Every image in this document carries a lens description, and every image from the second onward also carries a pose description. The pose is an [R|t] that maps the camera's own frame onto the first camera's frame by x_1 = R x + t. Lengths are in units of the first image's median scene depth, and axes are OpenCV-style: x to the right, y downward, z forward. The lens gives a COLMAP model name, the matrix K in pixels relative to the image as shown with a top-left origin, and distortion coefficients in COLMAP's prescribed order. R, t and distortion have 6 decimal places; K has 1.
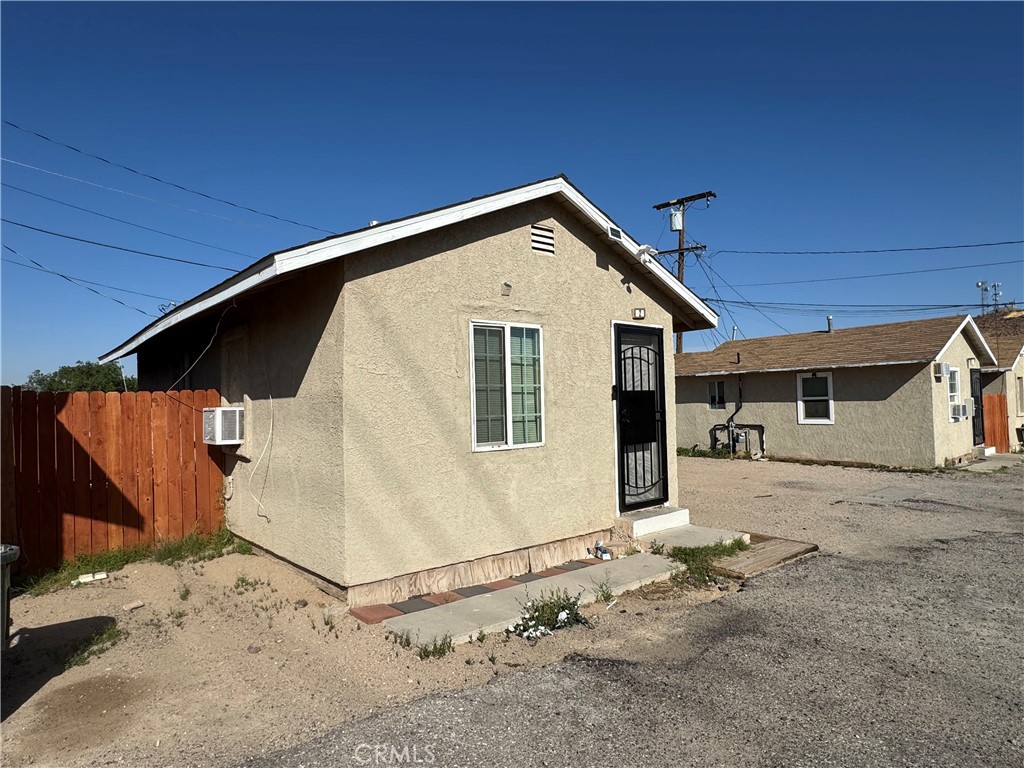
lens RADIAL K [[603.6, 0, 514.3], [0, 603.6, 386.1], [0, 0, 1]] dist [-0.004932, 0.000637]
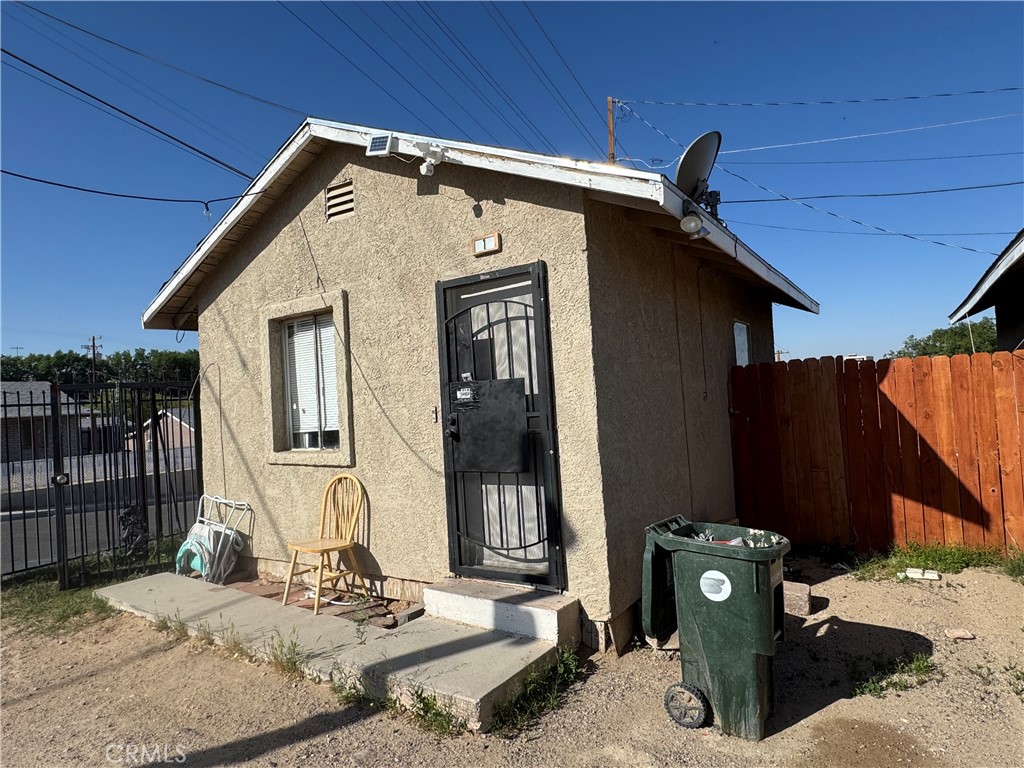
lens RADIAL K [[603.6, 0, 512.0], [0, 603.6, 382.9], [0, 0, 1]] dist [-0.004932, 0.000637]
pose [[0.296909, -0.010854, -0.954844, -0.051648], [0.066185, 0.997765, 0.009239, 0.000067], [0.952609, -0.065940, 0.296964, 0.197555]]
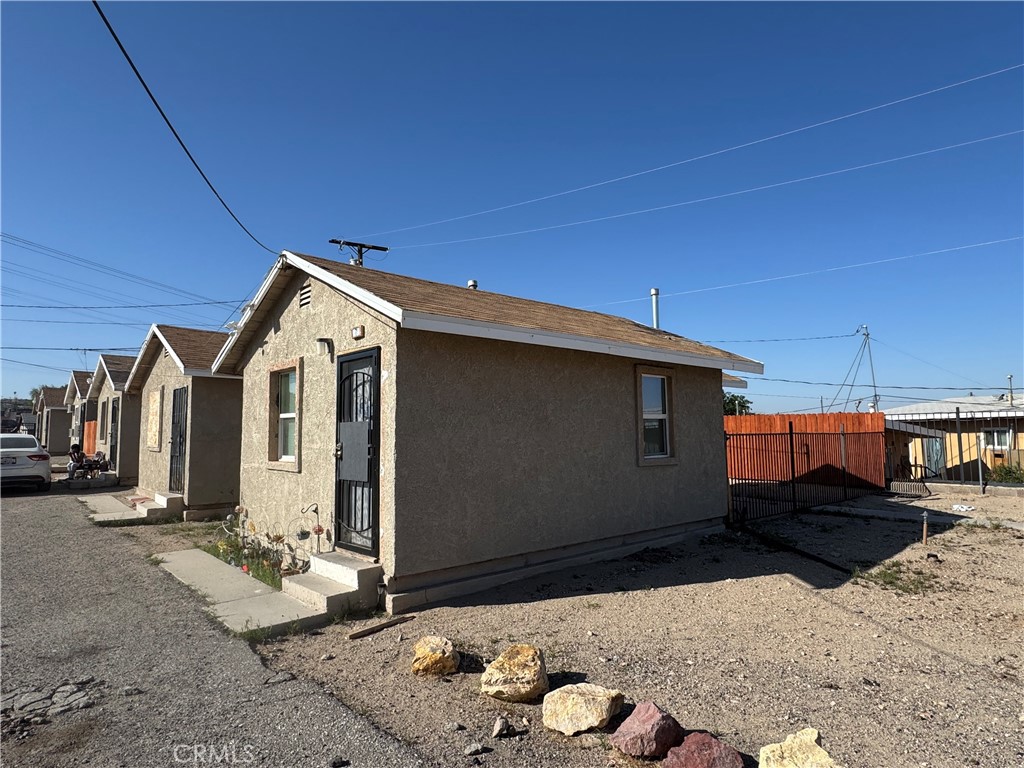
lens RADIAL K [[603.6, 0, 510.4], [0, 603.6, 381.0], [0, 0, 1]] dist [-0.004932, 0.000637]
pose [[0.028233, -0.052561, -0.998219, 0.333004], [0.028050, 0.998265, -0.051770, -0.004801], [0.999208, -0.026538, 0.029658, 0.606230]]
